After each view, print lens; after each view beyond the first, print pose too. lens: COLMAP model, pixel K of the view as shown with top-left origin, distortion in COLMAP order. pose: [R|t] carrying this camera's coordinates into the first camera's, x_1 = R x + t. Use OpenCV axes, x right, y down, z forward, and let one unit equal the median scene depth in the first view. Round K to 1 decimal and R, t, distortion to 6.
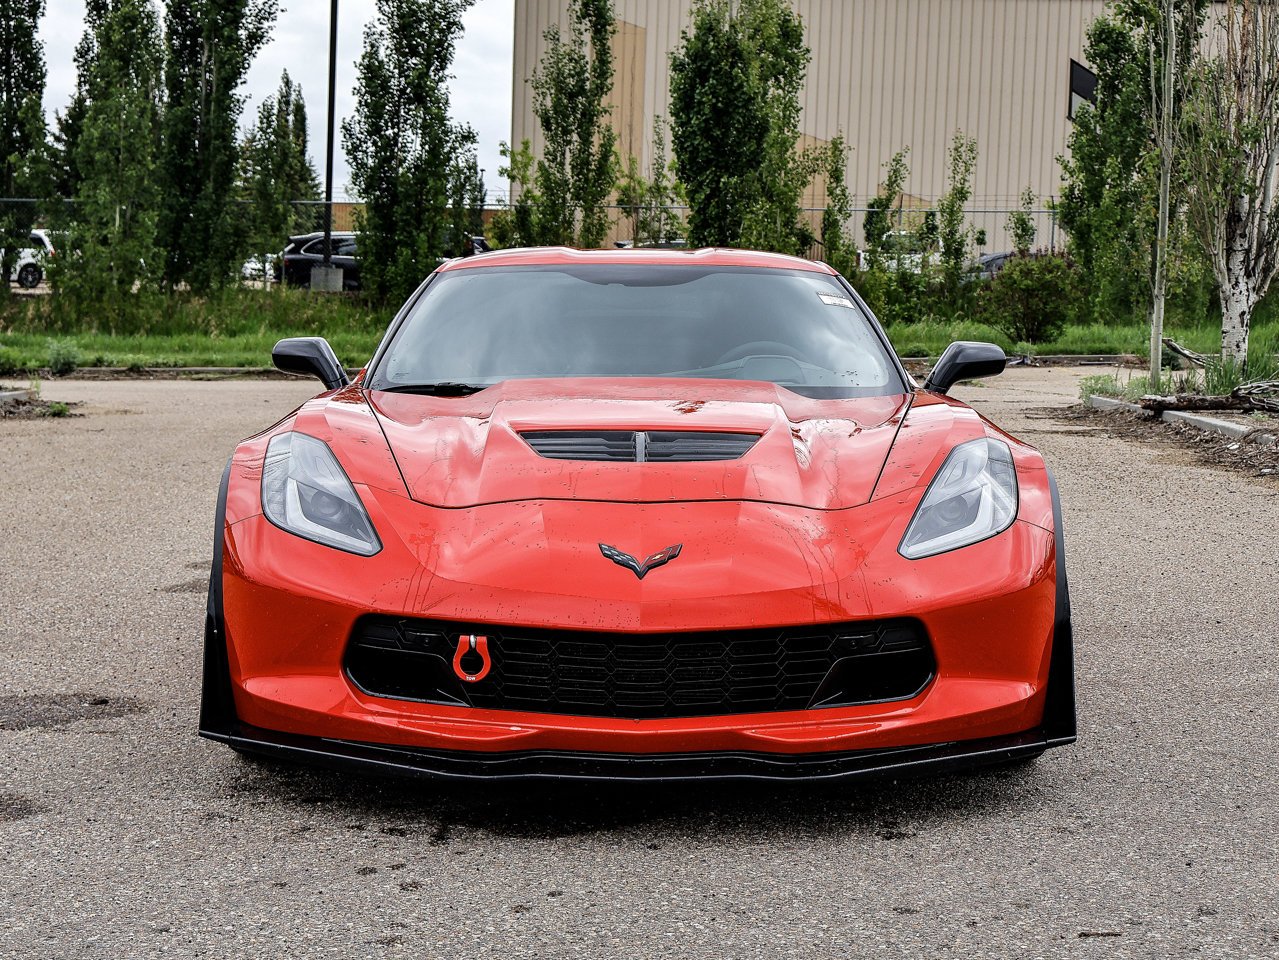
lens RADIAL K [[2273.6, 0, 639.5], [0, 2273.6, 480.0], [0, 0, 1]] dist [-0.028481, 0.103400]
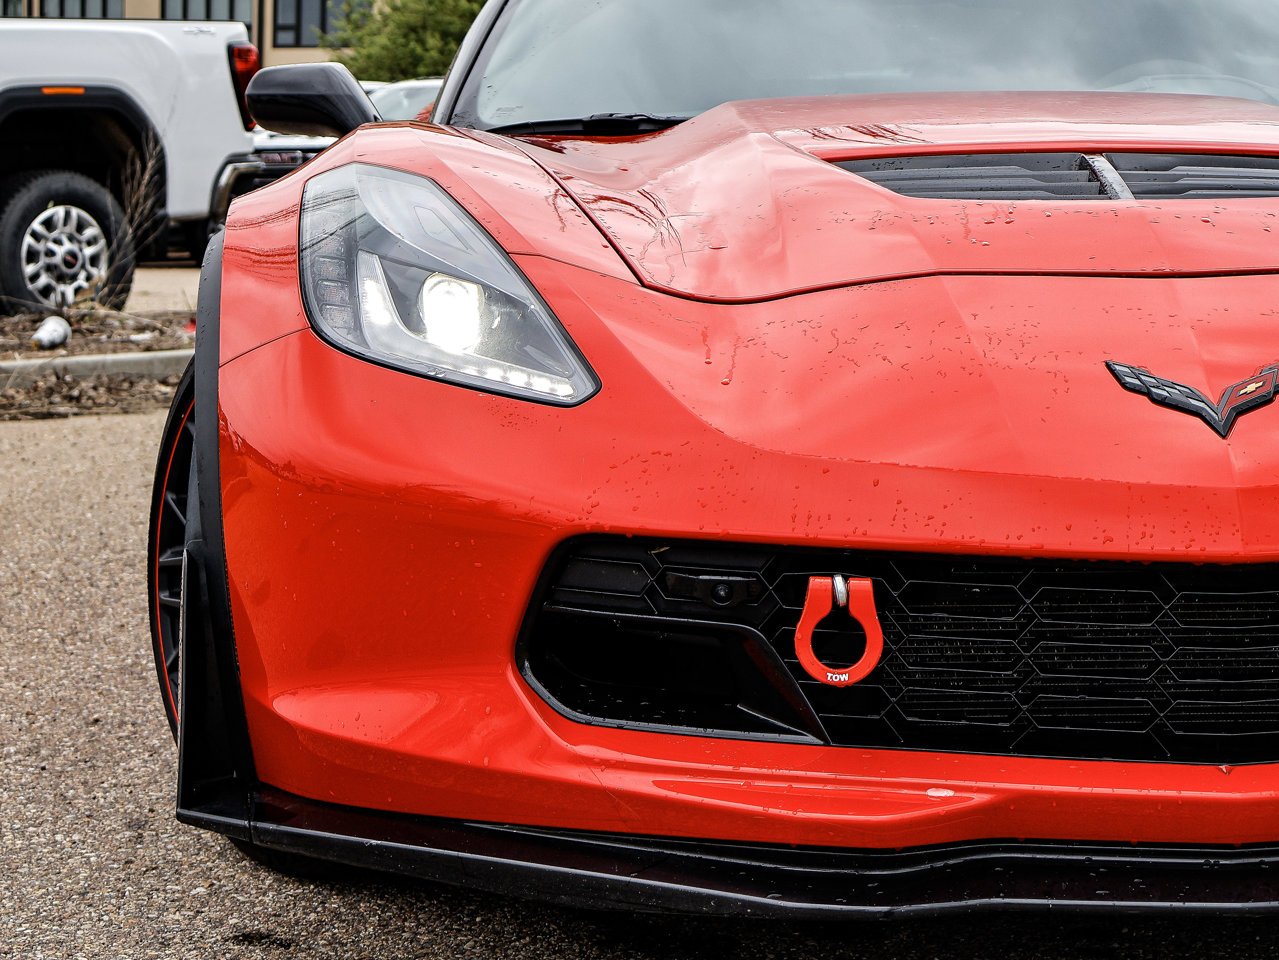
lens RADIAL K [[2360.4, 0, 639.5], [0, 2360.4, 480.0], [0, 0, 1]] dist [0.108676, -0.075085]
pose [[0.997978, -0.021052, 0.059980, -0.127721], [0.020637, 0.999759, 0.007533, 0.042774], [-0.060124, -0.006280, 0.998171, 0.519250]]
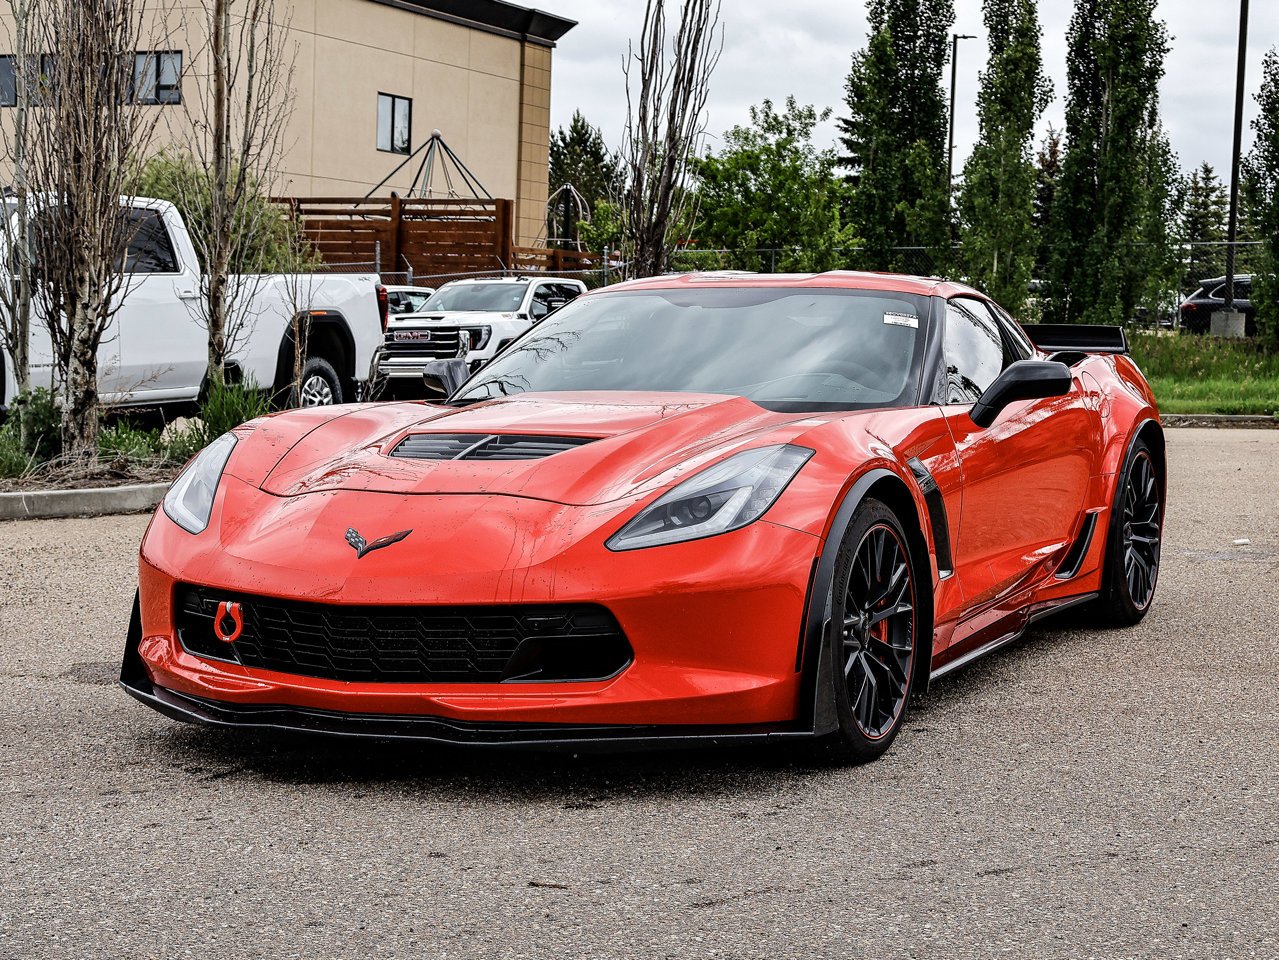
lens RADIAL K [[2360.4, 0, 639.5], [0, 2360.4, 480.0], [0, 0, 1]] dist [0.108676, -0.075085]
pose [[0.911880, 0.021242, -0.409907, 0.571691], [-0.031192, 0.999358, -0.017603, 0.019359], [0.409270, 0.028838, 0.911957, -0.021247]]
